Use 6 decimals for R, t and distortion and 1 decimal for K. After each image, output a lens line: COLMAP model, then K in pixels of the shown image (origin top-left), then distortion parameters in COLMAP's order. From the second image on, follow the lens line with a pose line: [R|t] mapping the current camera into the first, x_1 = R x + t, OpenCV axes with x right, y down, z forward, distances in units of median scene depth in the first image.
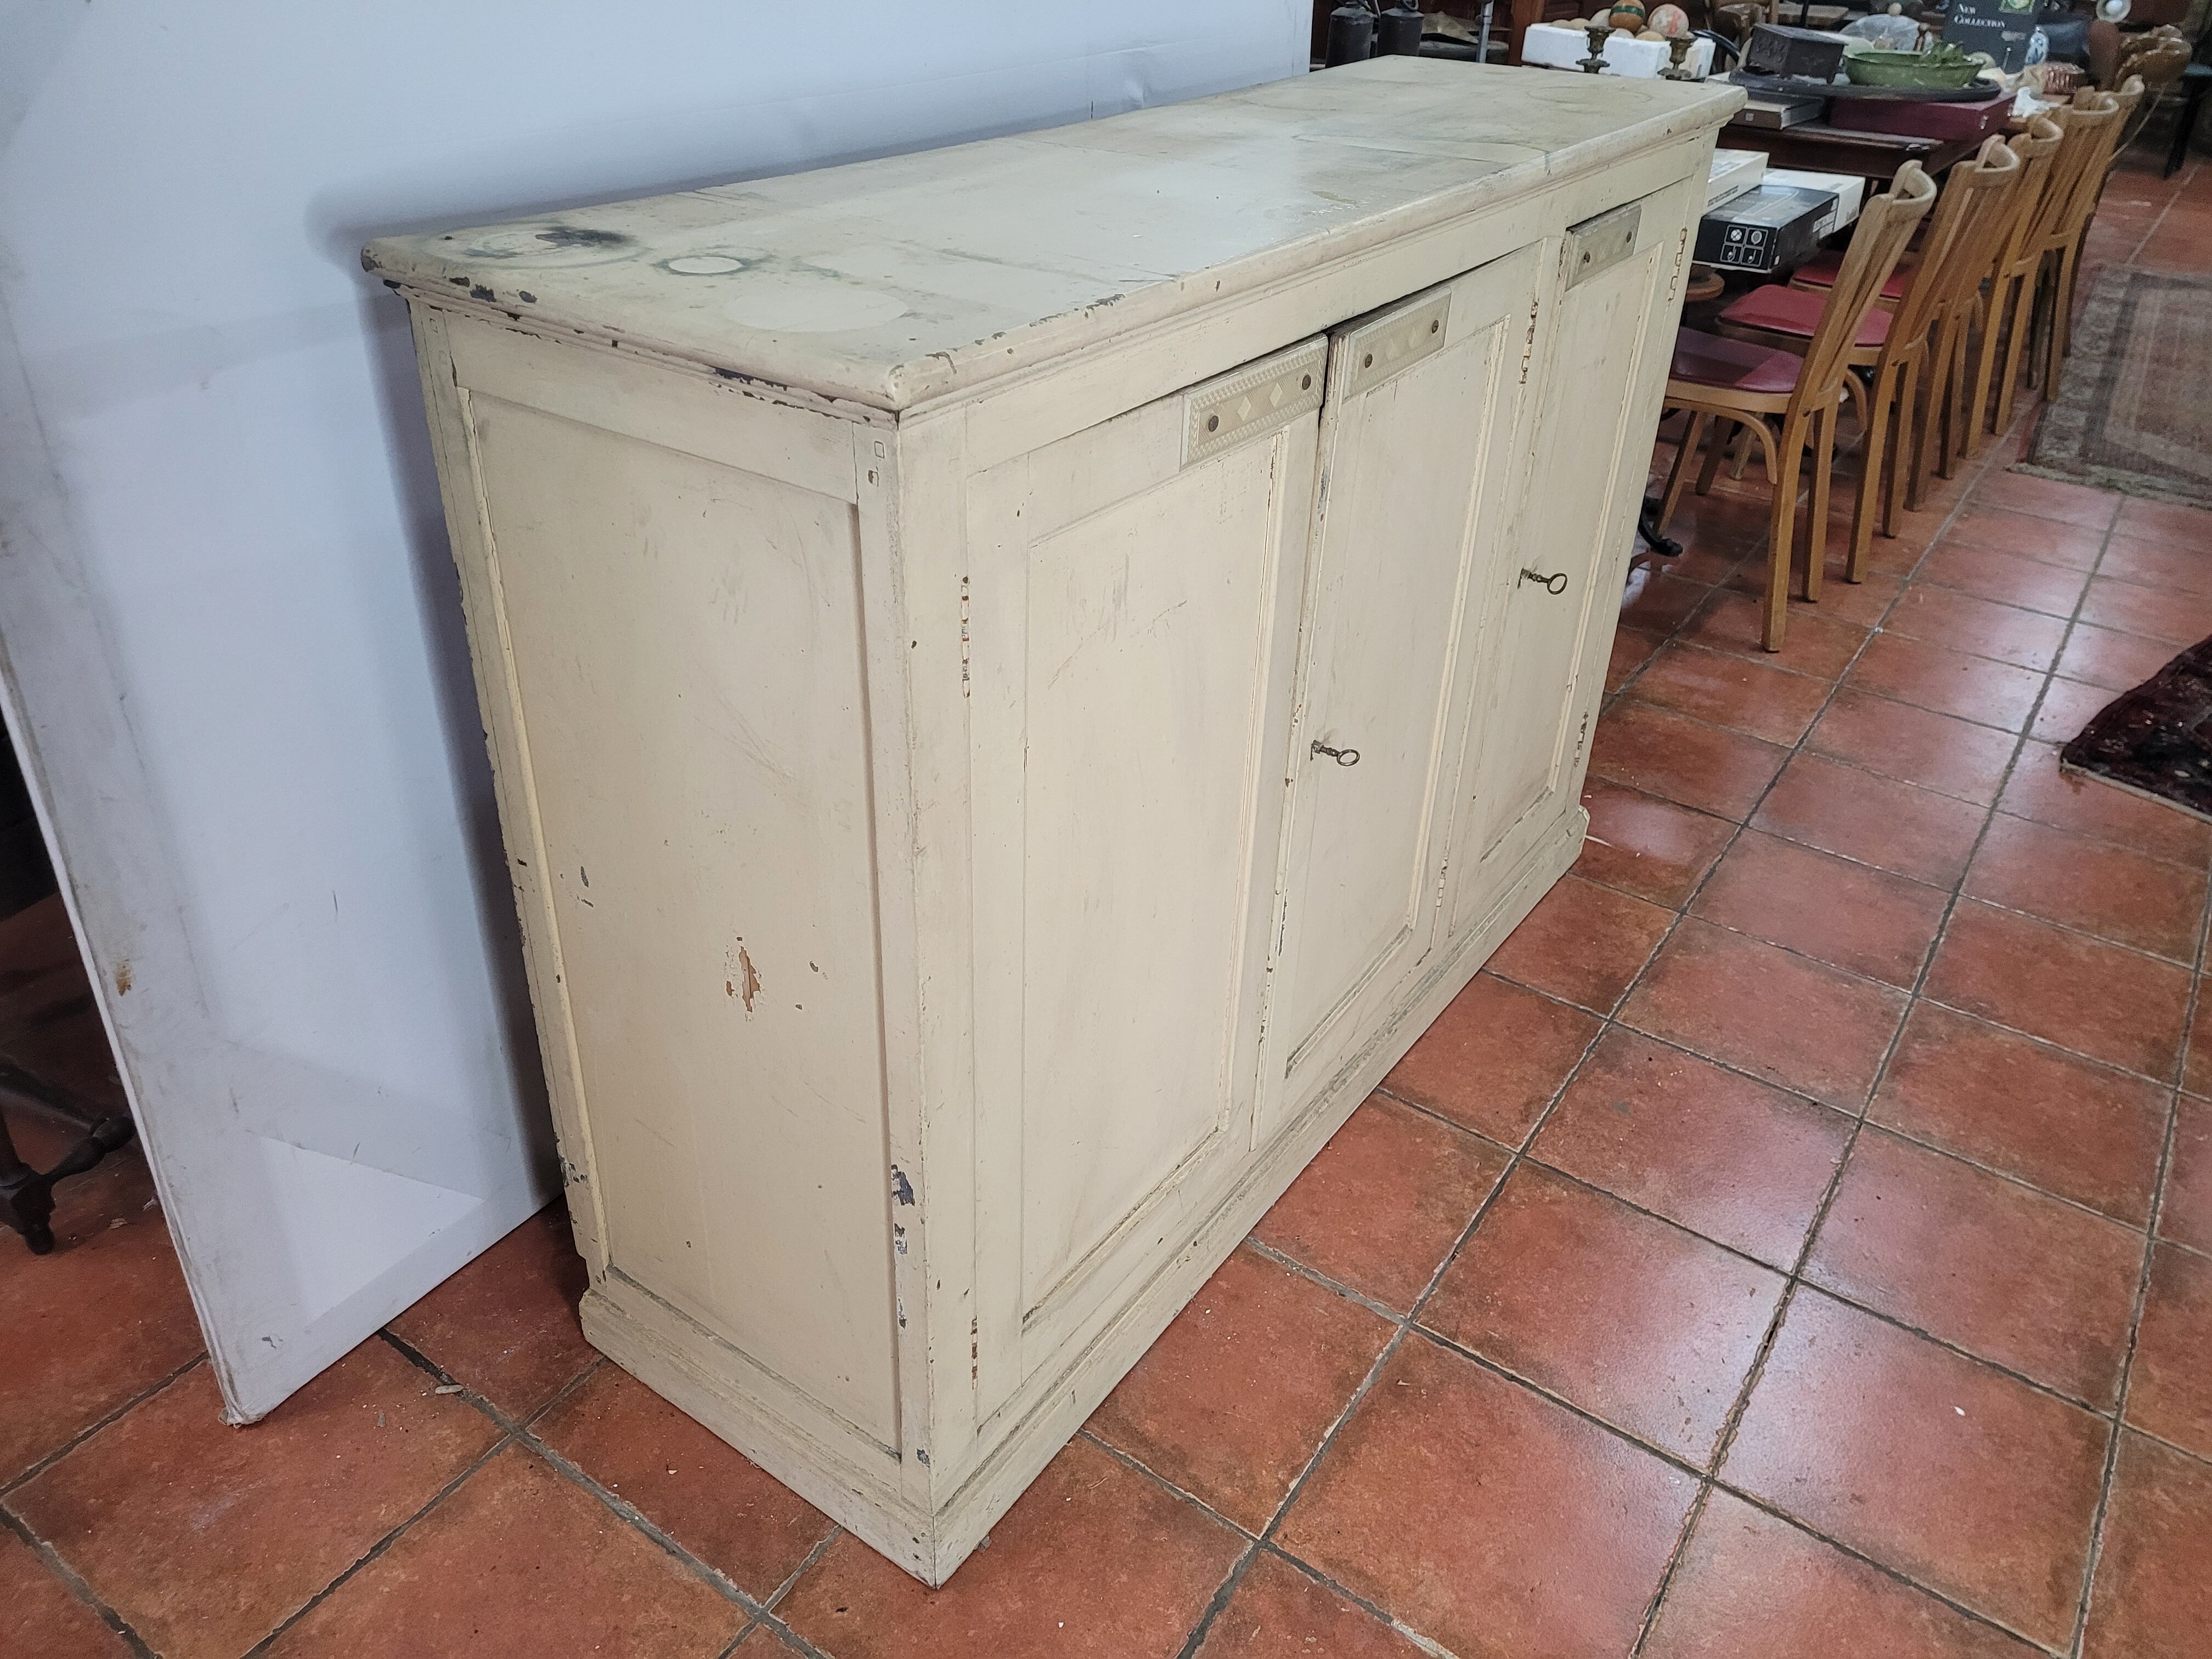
lens RADIAL K [[1669.0, 0, 1098.5], [0, 1669.0, 790.9], [0, 0, 1]] dist [0.064376, -0.059555]
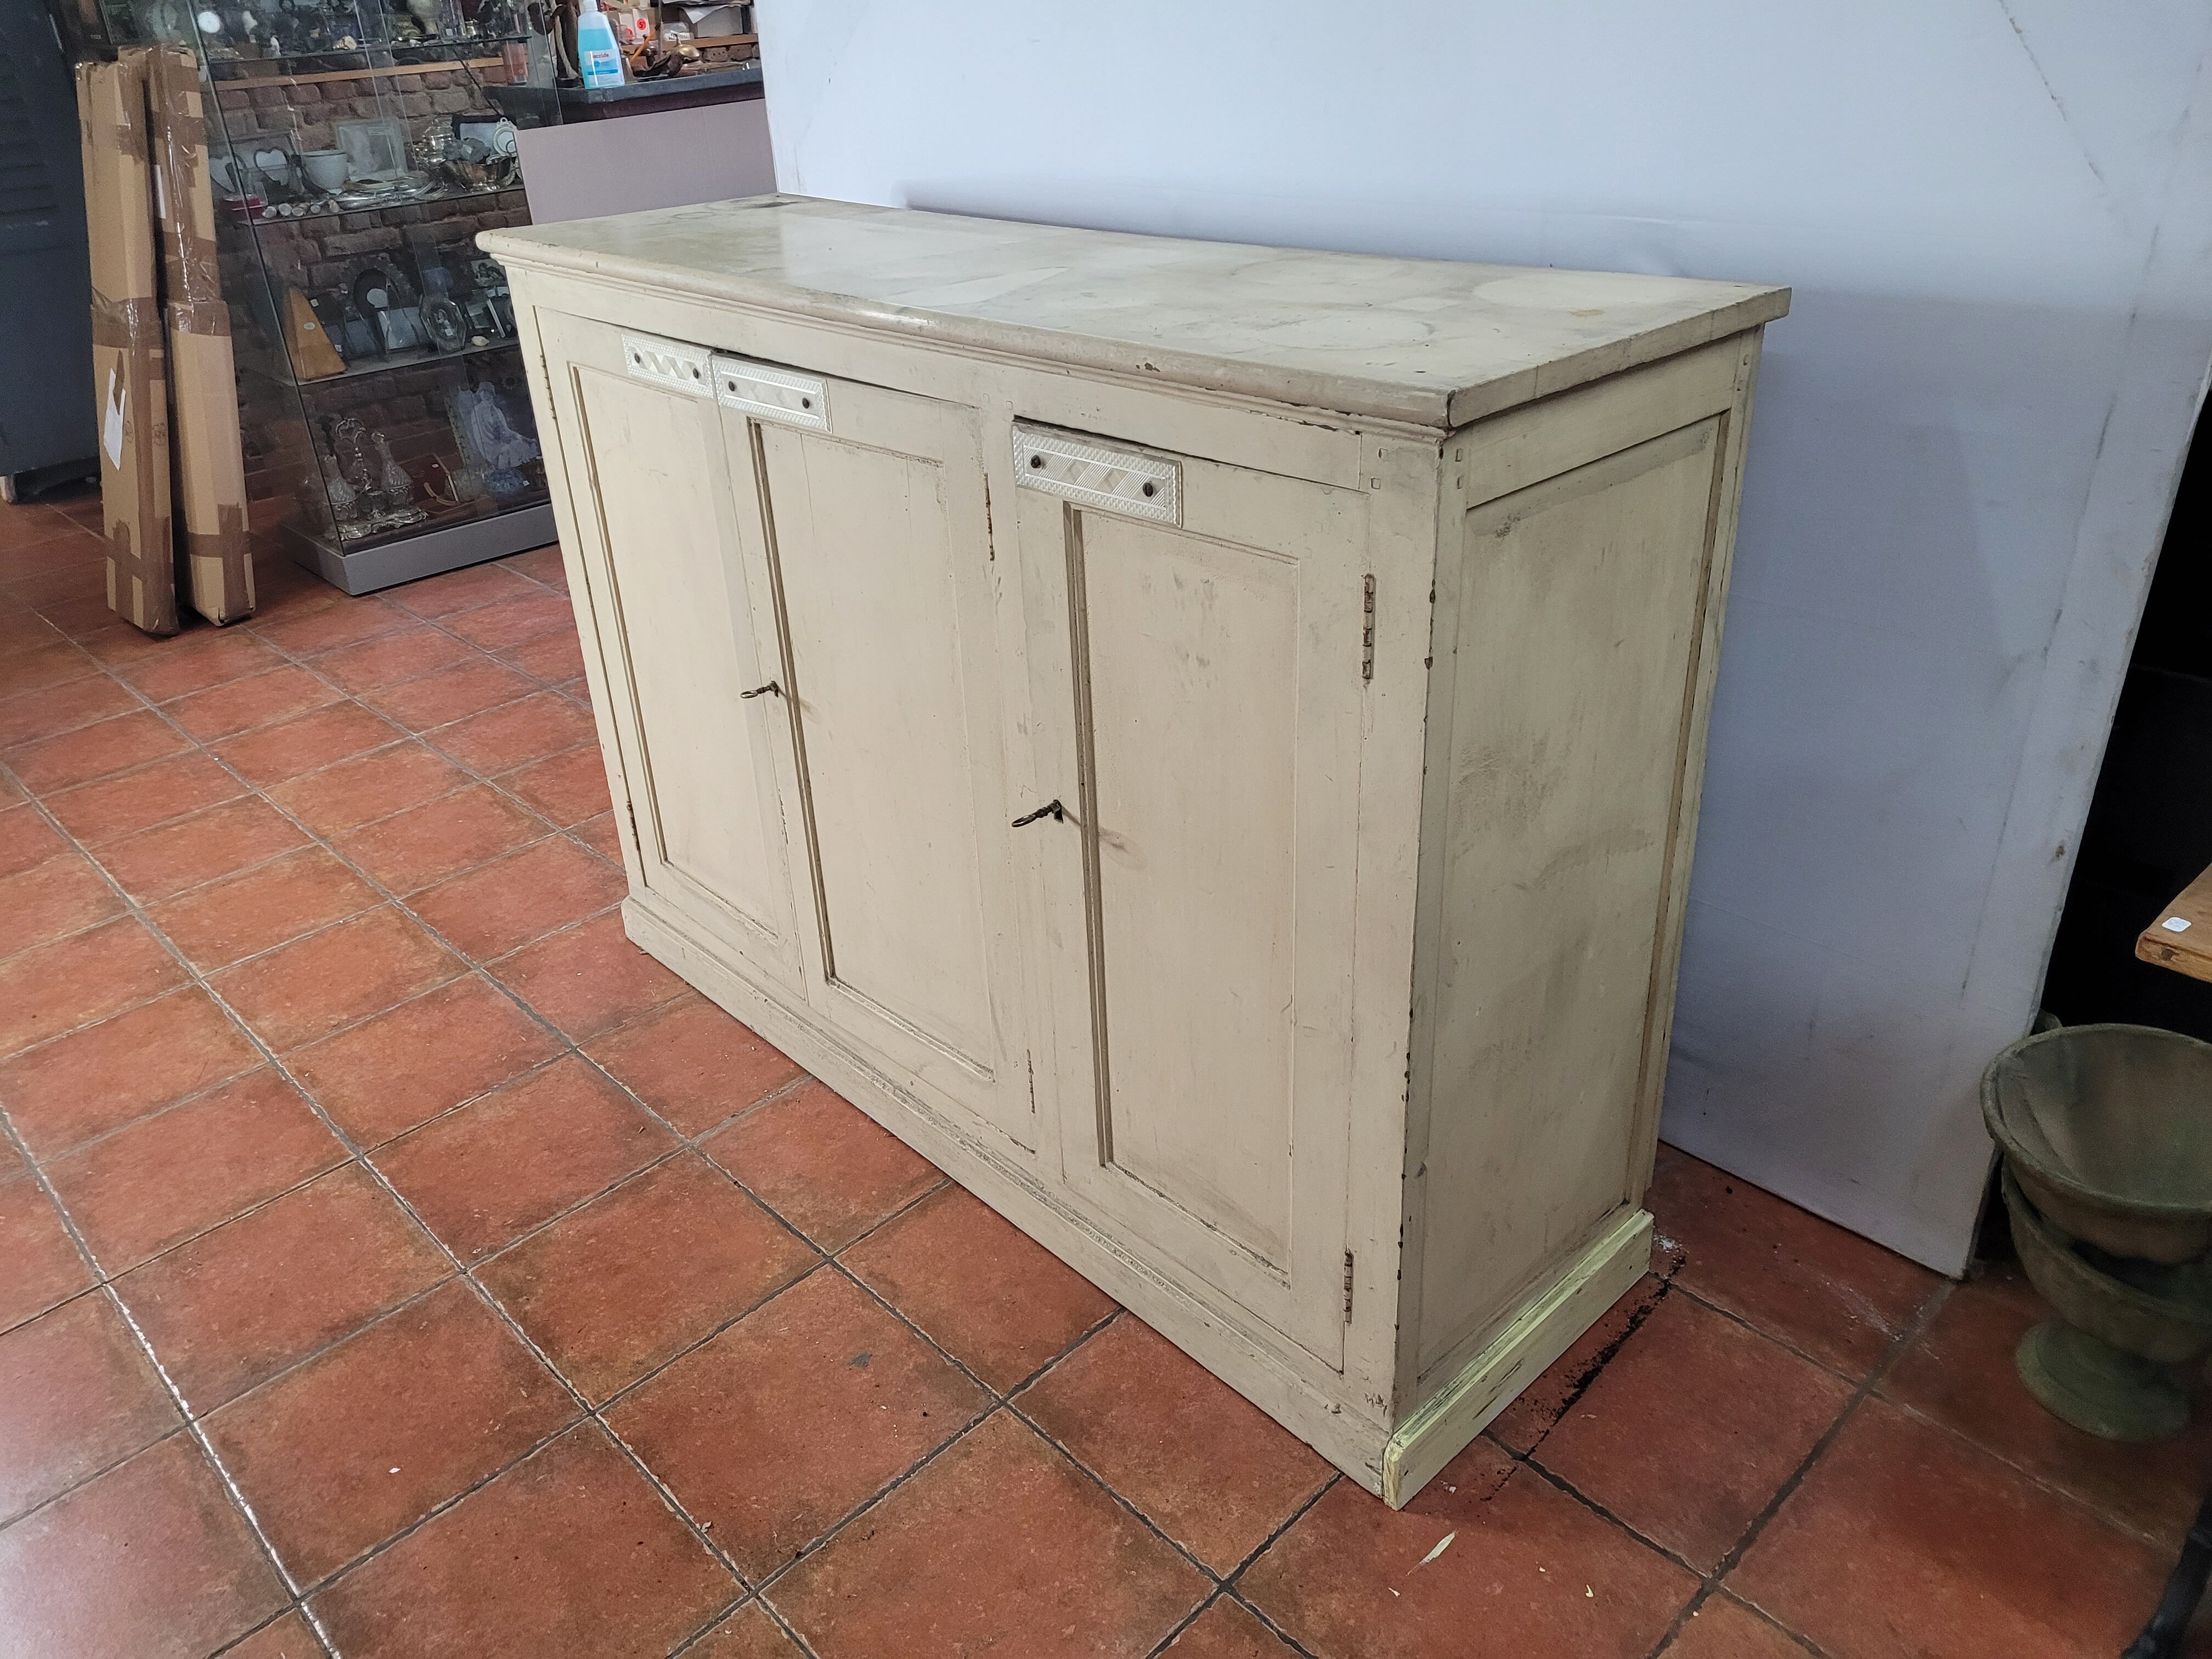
lens RADIAL K [[1669.0, 0, 1047.0], [0, 1669.0, 786.8], [0, 0, 1]] dist [0.064376, -0.059555]
pose [[-0.234124, 0.414217, -0.879551, 1.164309], [-0.443826, 0.759385, 0.475766, -0.630140], [0.864988, 0.501756, 0.006050, 1.136538]]
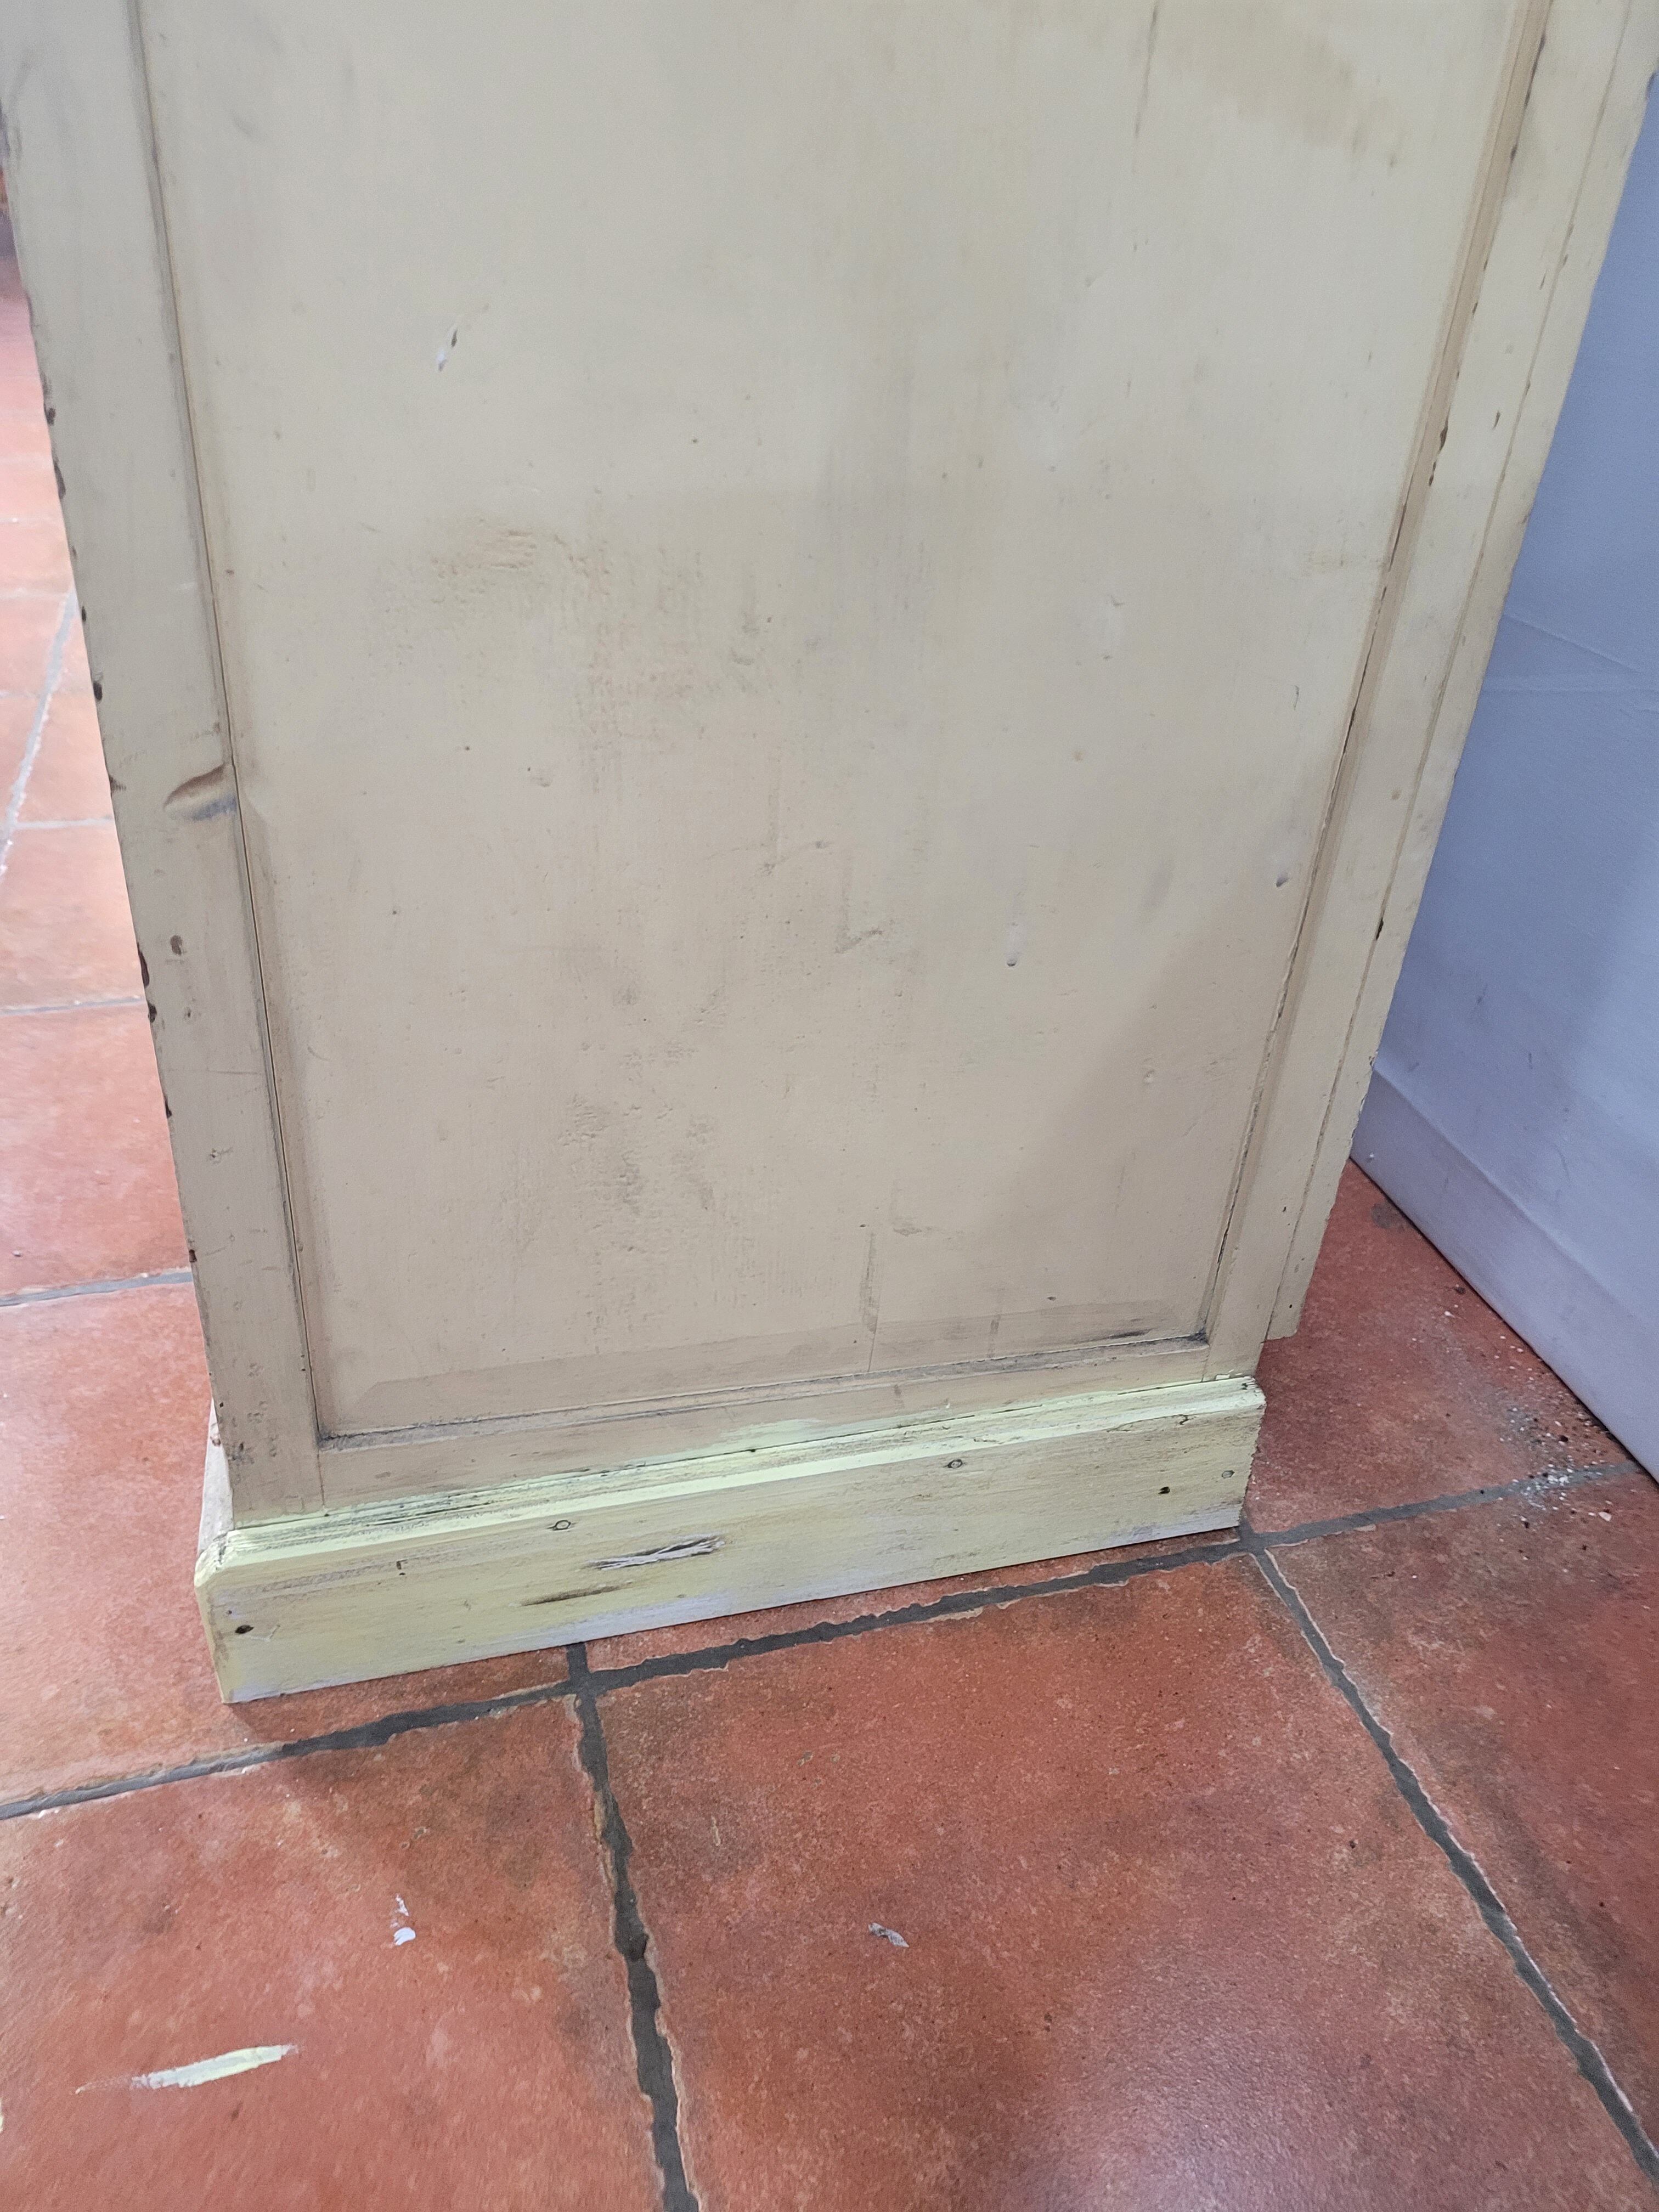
lens RADIAL K [[1669.0, 0, 839.1], [0, 1669.0, 1065.3], [0, 0, 1]] dist [0.064376, -0.059555]
pose [[-0.649328, 0.329608, -0.685370, 0.569500], [-0.455910, 0.552603, 0.697693, -0.377319], [0.608703, 0.765499, -0.208549, 1.580937]]
